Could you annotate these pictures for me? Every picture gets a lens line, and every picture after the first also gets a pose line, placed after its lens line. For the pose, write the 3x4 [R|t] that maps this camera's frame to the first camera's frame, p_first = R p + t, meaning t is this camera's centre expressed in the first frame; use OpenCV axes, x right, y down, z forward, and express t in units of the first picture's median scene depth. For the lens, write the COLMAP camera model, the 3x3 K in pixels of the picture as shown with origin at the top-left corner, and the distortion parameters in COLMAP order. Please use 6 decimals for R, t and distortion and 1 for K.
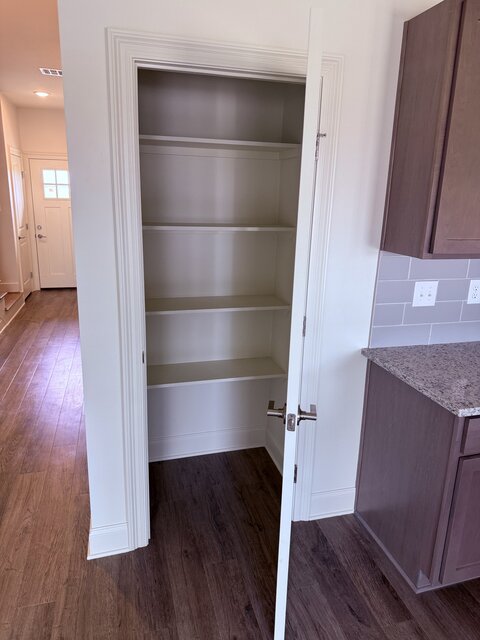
lens RADIAL K [[457.4, 0, 240.5], [0, 457.4, 313.3], [0, 0, 1]] dist [0.021831, -0.016832]
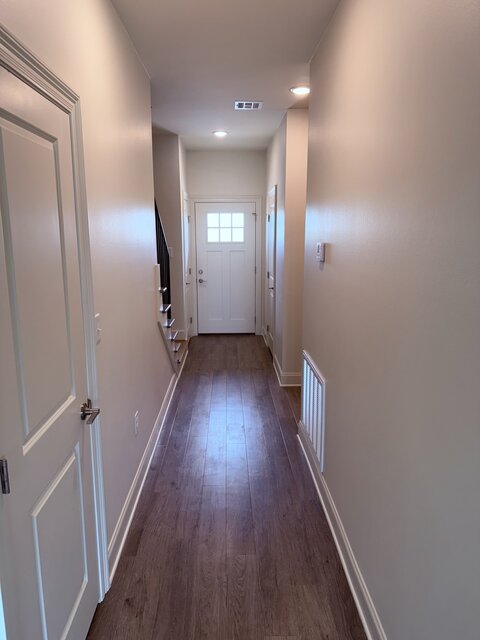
lens RADIAL K [[457.4, 0, 242.4], [0, 457.4, 324.7], [0, 0, 1]] dist [0.021831, -0.016832]
pose [[0.969126, 0.017208, -0.245966, -0.115249], [-0.030782, 0.998201, -0.051446, -0.028979], [0.244639, 0.057429, 0.967912, 0.091871]]
